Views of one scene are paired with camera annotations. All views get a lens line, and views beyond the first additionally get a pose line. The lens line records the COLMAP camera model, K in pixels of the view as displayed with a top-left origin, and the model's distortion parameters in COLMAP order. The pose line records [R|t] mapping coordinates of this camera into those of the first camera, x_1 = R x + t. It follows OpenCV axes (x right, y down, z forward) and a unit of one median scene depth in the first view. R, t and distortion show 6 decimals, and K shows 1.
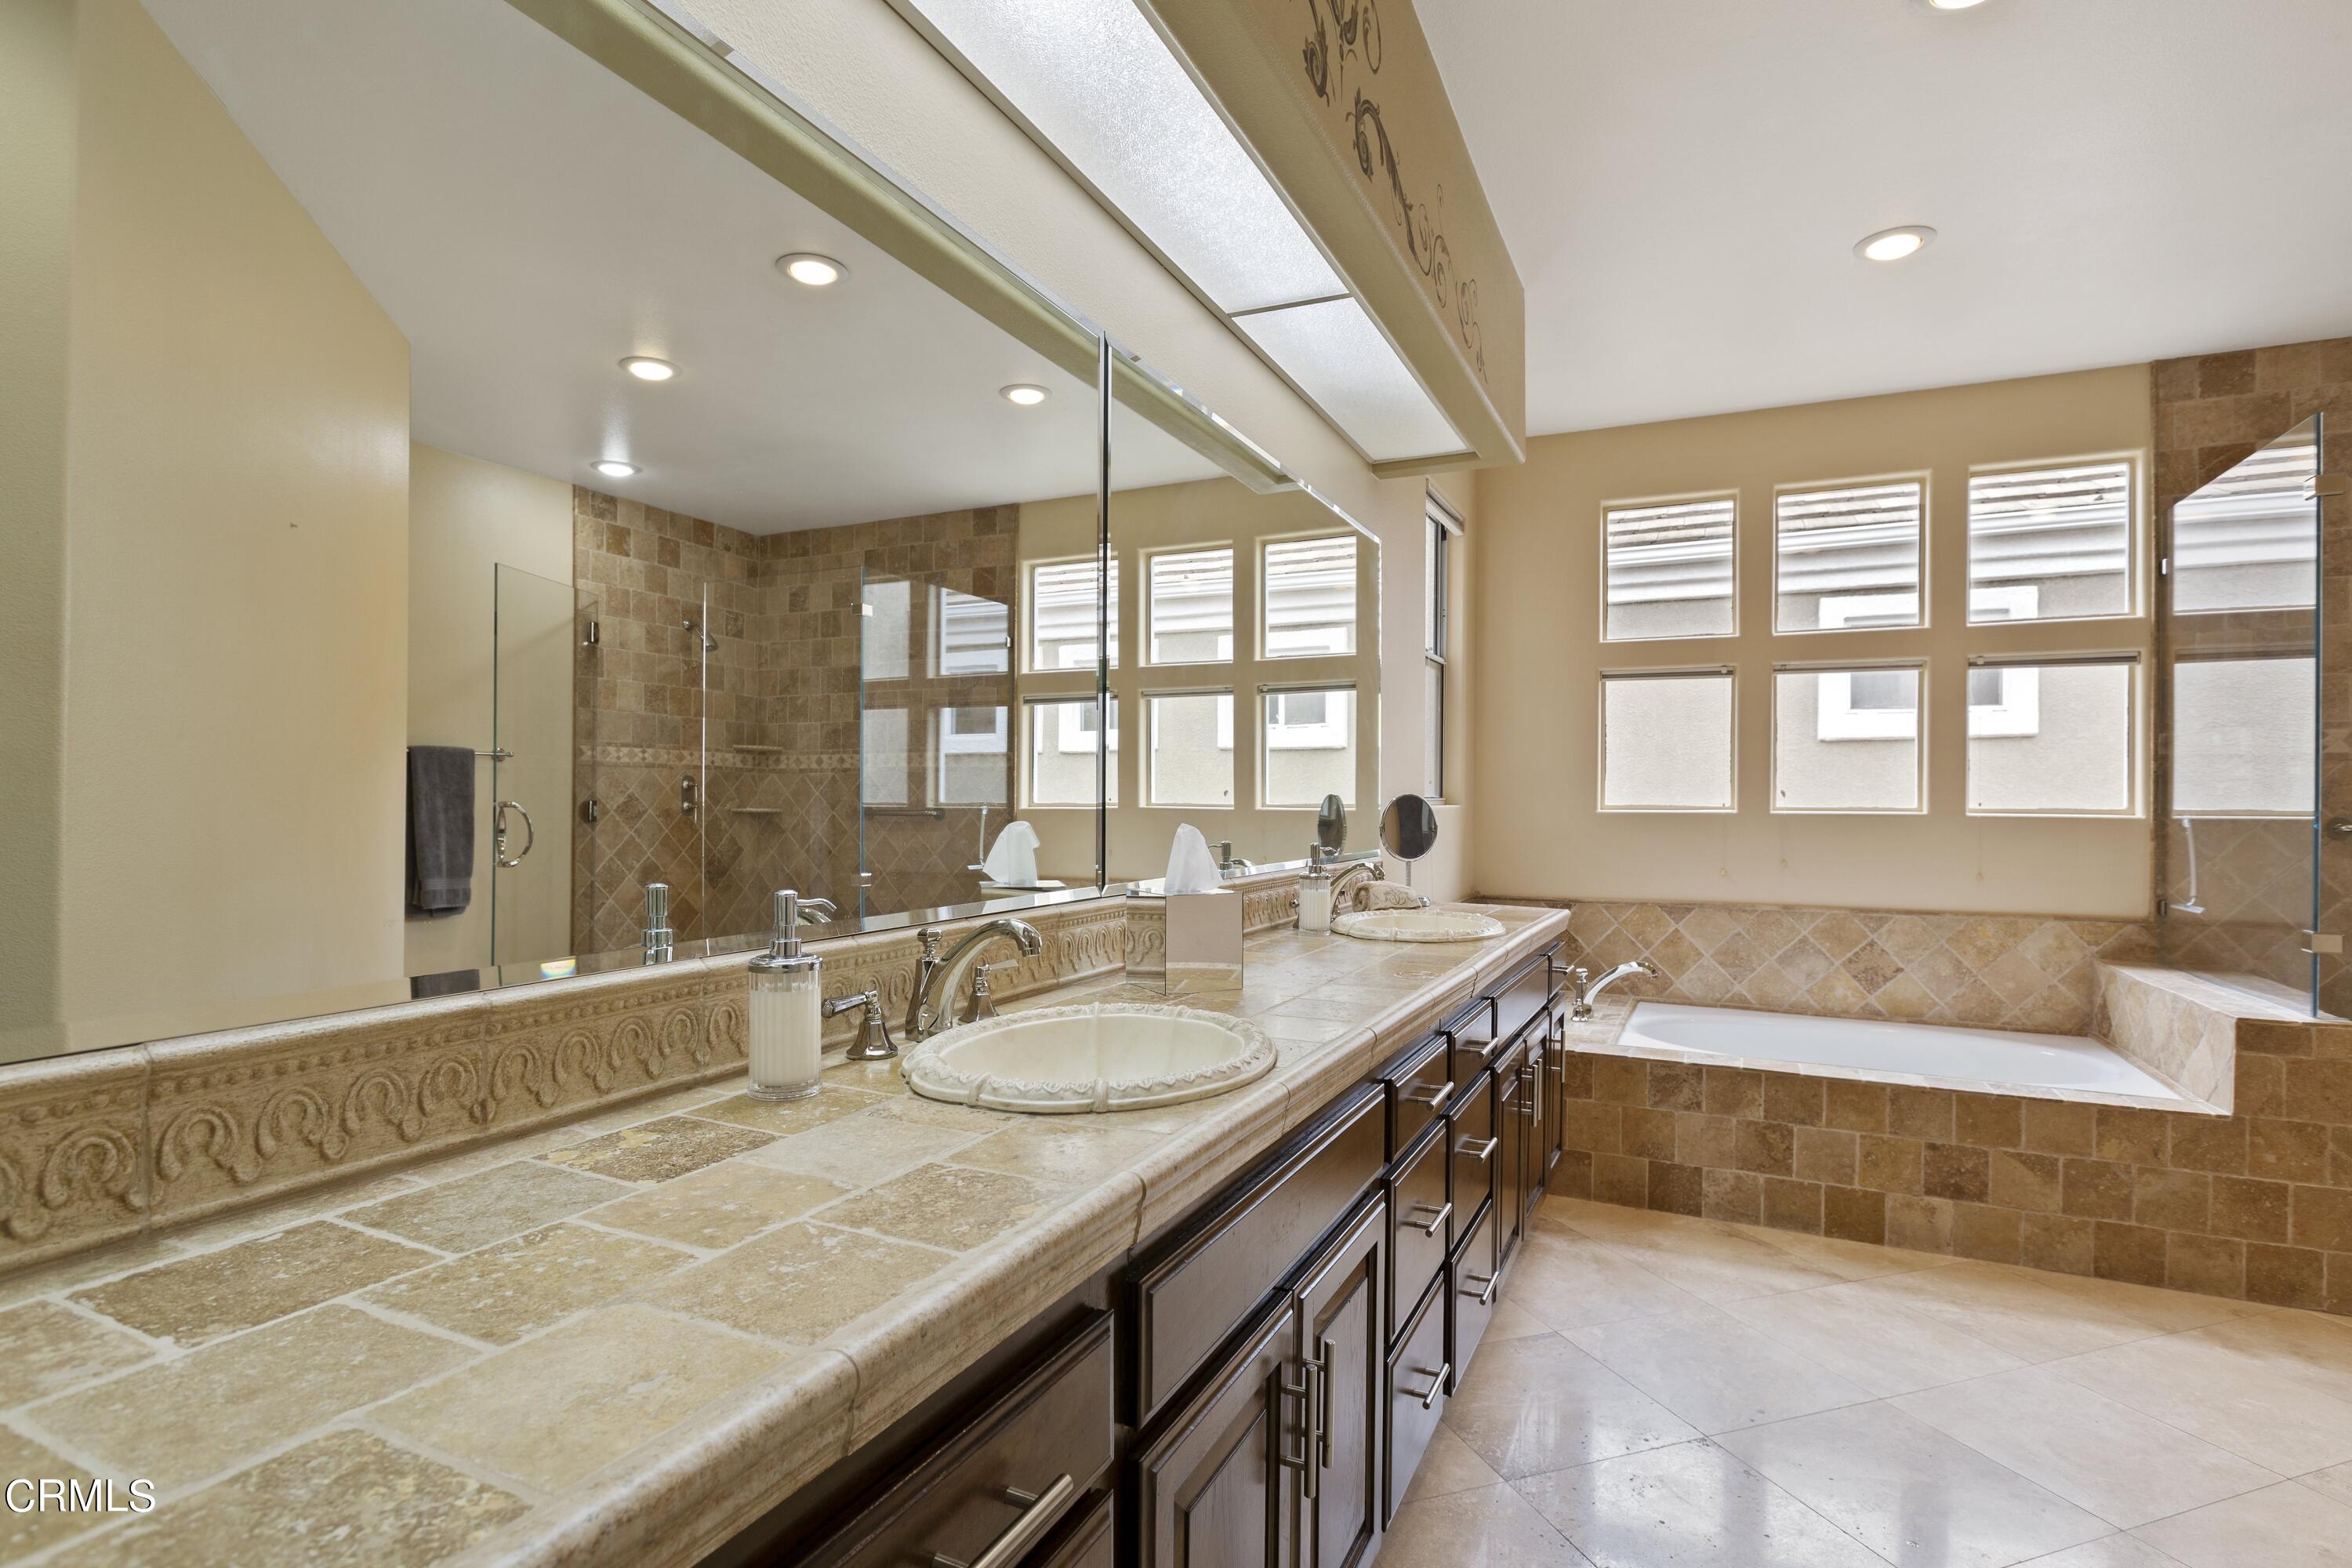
lens RADIAL K [[1148.2, 0, 1183.7], [0, 1148.2, 794.9], [0, 0, 1]] dist [-0.005421, -0.001429]
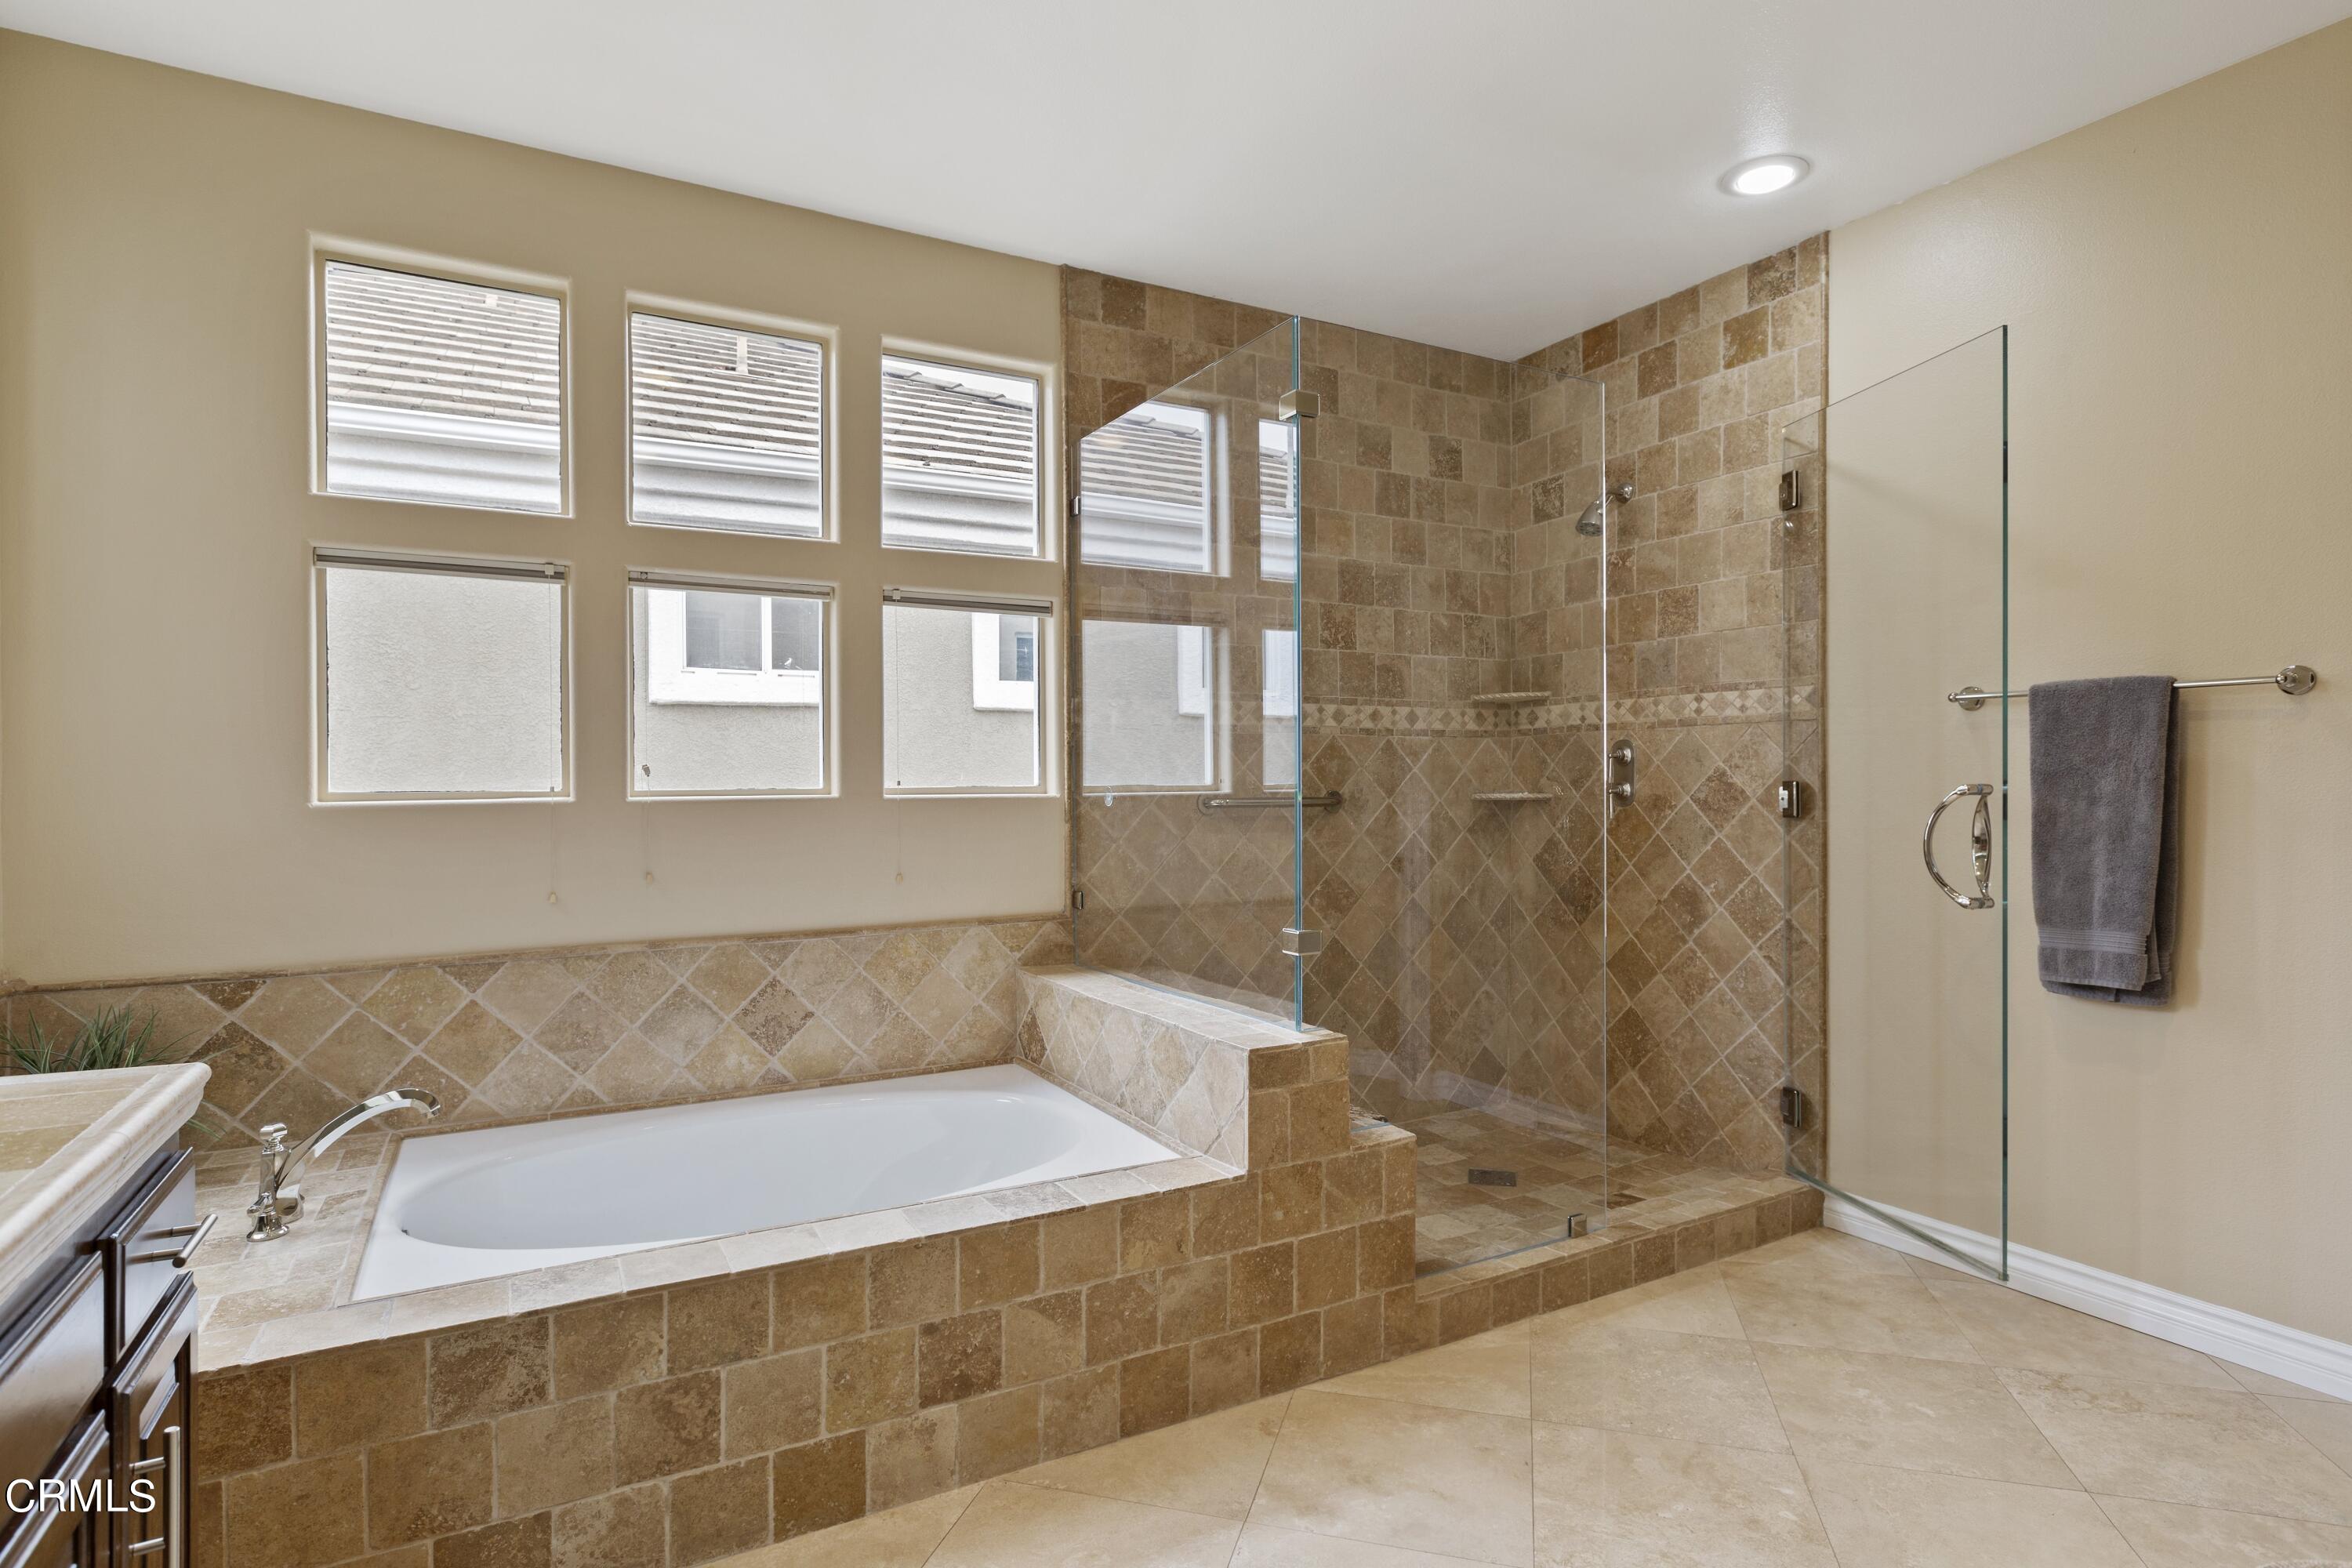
lens RADIAL K [[1161.0, 0, 1185.0], [0, 1161.0, 785.0], [0, 0, 1]] dist [-0.002780, -0.000333]
pose [[0.561536, -0.015664, 0.827304, 0.173620], [0.005854, 0.999871, 0.014958, -0.000834], [-0.827432, -0.003556, 0.561555, 0.436460]]
